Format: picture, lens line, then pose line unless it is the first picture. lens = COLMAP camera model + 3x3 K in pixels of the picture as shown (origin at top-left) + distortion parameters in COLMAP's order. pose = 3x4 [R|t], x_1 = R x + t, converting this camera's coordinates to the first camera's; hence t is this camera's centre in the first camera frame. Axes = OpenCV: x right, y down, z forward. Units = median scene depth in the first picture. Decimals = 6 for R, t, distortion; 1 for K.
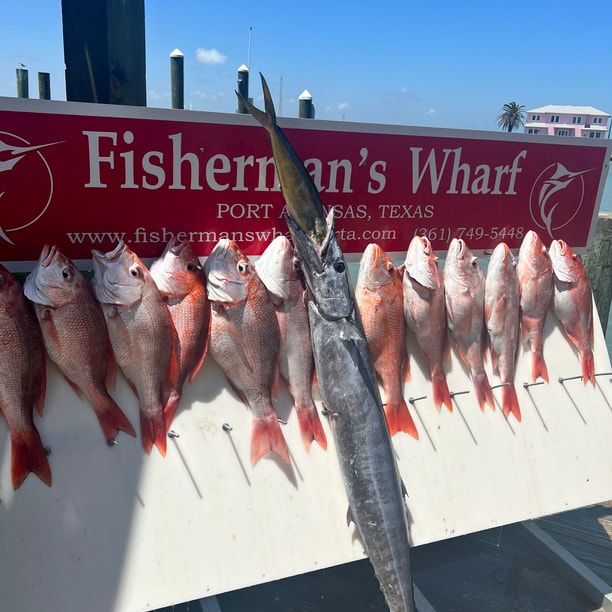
lens RADIAL K [[619.4, 0, 306.0], [0, 619.4, 306.0], [0, 0, 1]] dist [0.127744, -0.331121]
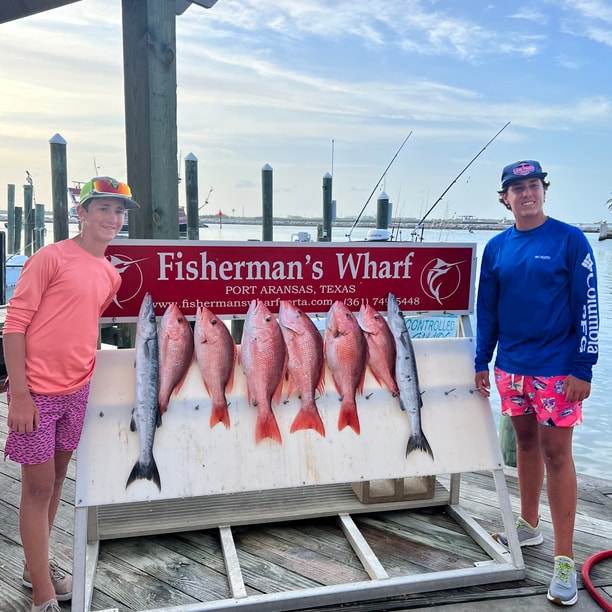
lens RADIAL K [[619.4, 0, 306.0], [0, 619.4, 306.0], [0, 0, 1]] dist [0.127744, -0.331121]
pose [[0.987746, -0.023536, -0.154288, 0.357502], [-0.000287, 0.988288, -0.152597, 0.167489], [0.156072, 0.150772, 0.976171, -0.731608]]
